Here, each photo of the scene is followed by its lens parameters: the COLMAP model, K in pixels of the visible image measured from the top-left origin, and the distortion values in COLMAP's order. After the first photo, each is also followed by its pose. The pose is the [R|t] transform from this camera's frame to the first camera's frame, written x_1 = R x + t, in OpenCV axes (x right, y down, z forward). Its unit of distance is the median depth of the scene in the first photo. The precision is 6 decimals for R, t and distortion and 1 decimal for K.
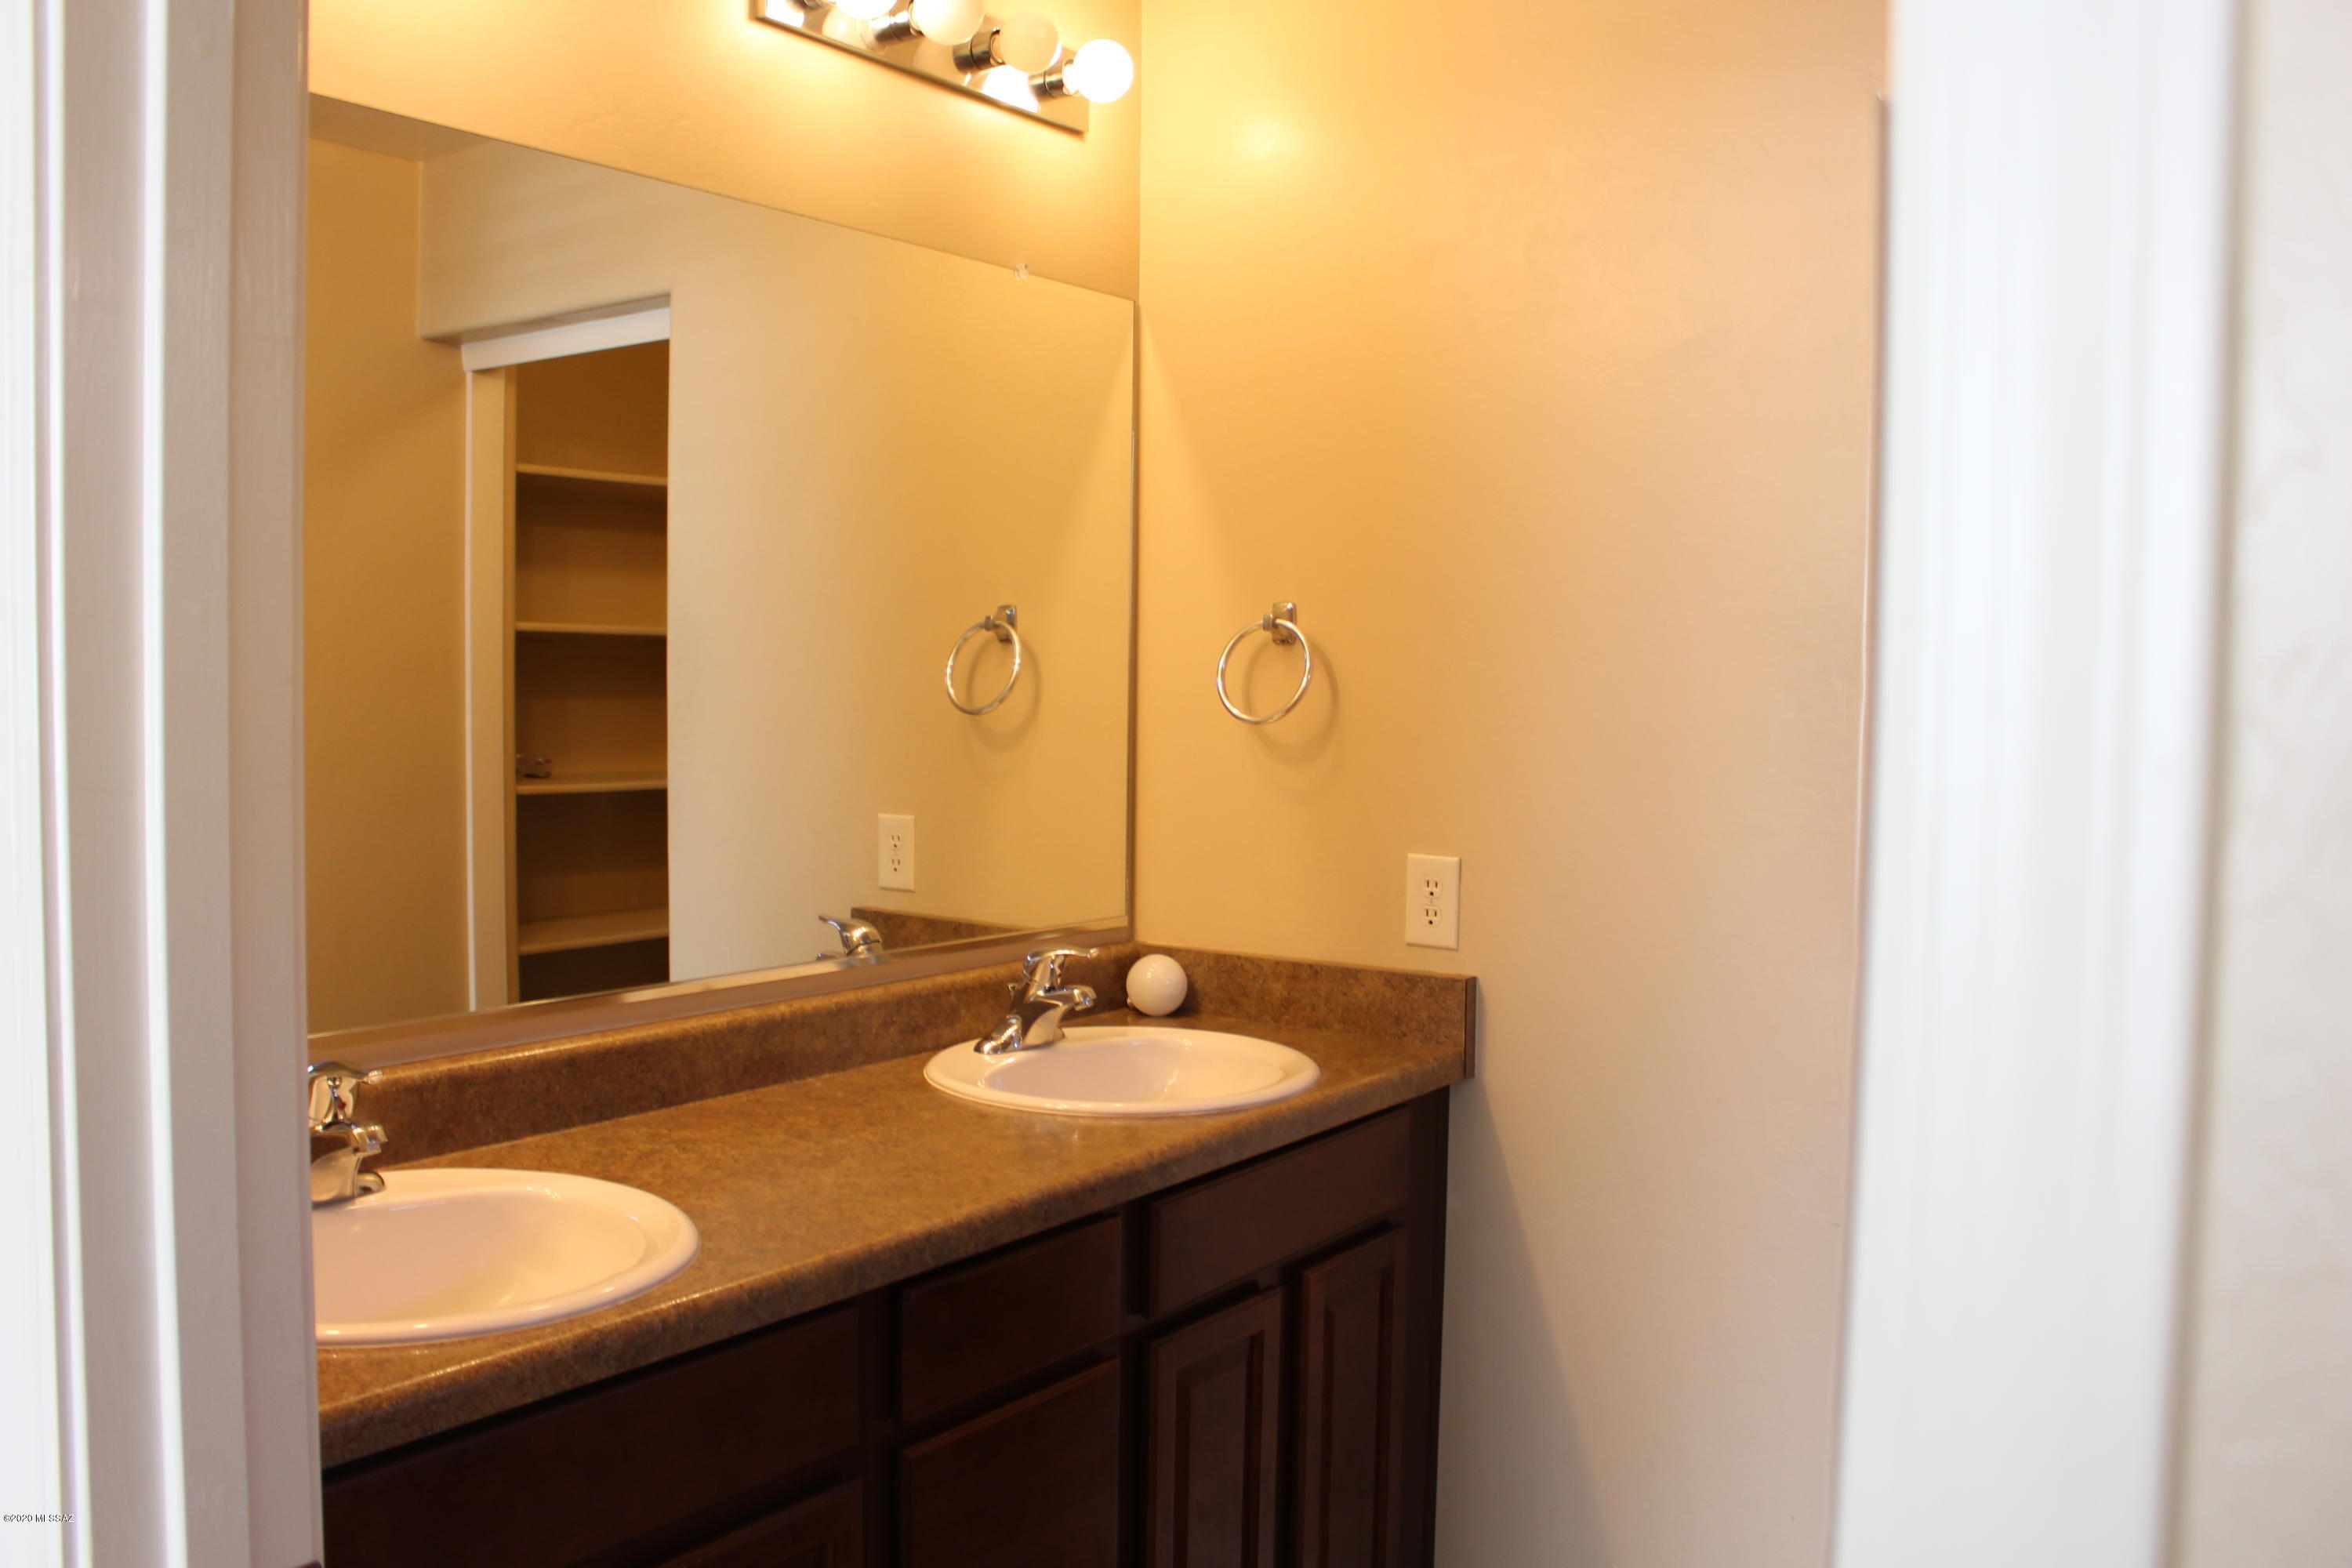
lens RADIAL K [[1930.4, 0, 1170.7], [0, 1930.4, 780.1], [0, 0, 1]] dist [-0.146603, 0.106077]
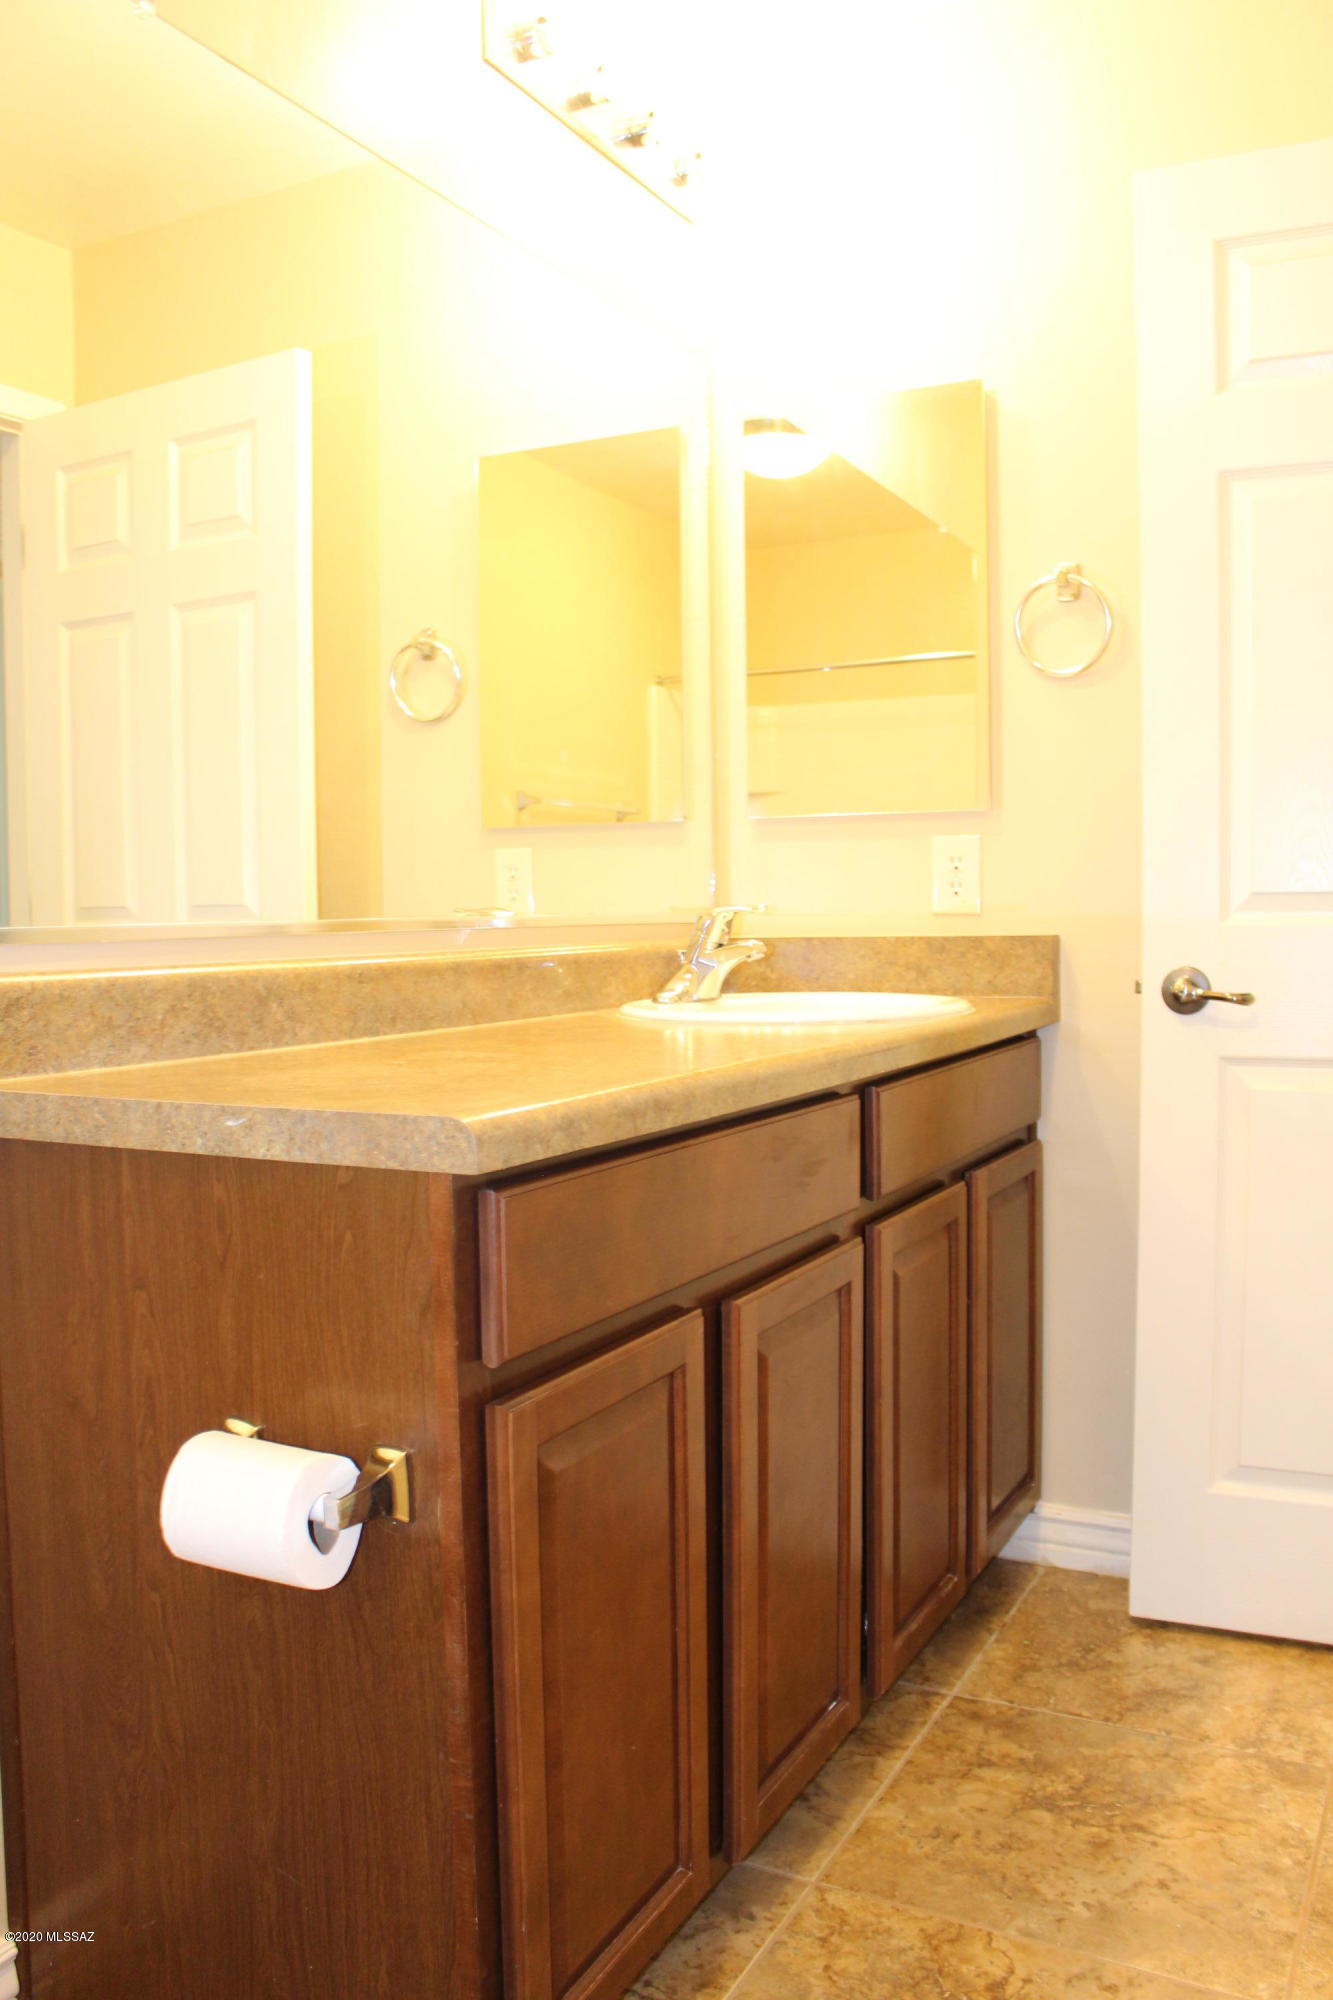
lens RADIAL K [[1641.5, 0, 666.7], [0, 1641.5, 999.5], [0, 0, 1]] dist [-0.146603, 0.106077]
pose [[0.989266, -0.030481, 0.142913, -0.047633], [0.031753, 0.999474, -0.006624, 0.138189], [-0.142636, 0.011091, 0.989713, 0.341008]]
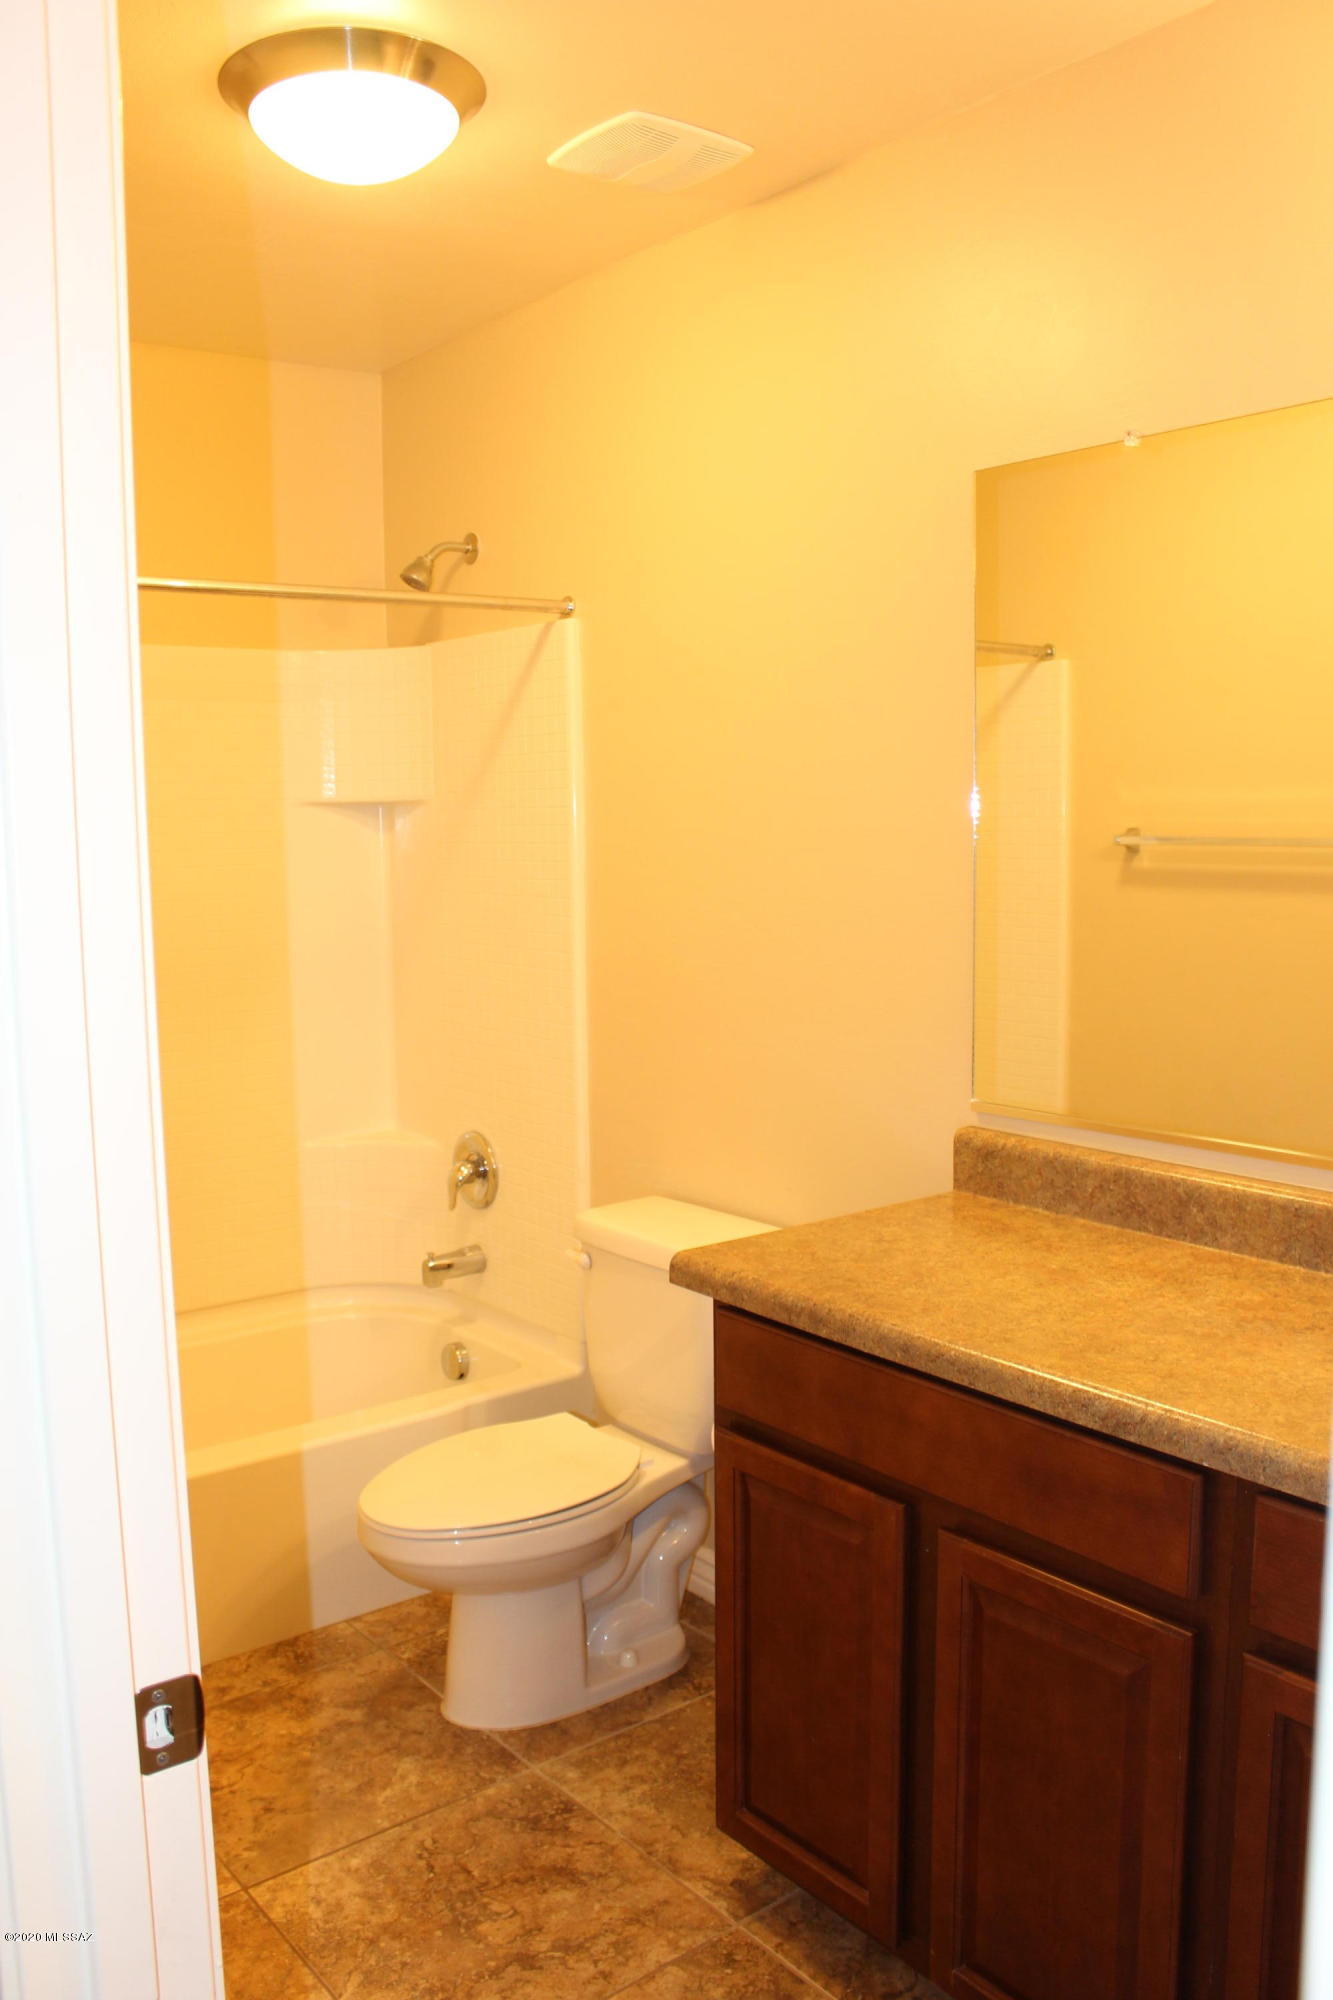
lens RADIAL K [[1641.5, 0, 662.1], [0, 1641.5, 1003.8], [0, 0, 1]] dist [-0.146603, 0.106077]
pose [[-0.220751, 0.105348, -0.969624, 0.792871], [-0.063456, 0.990492, 0.122063, -0.070777], [0.973264, 0.088474, -0.211967, 0.978893]]
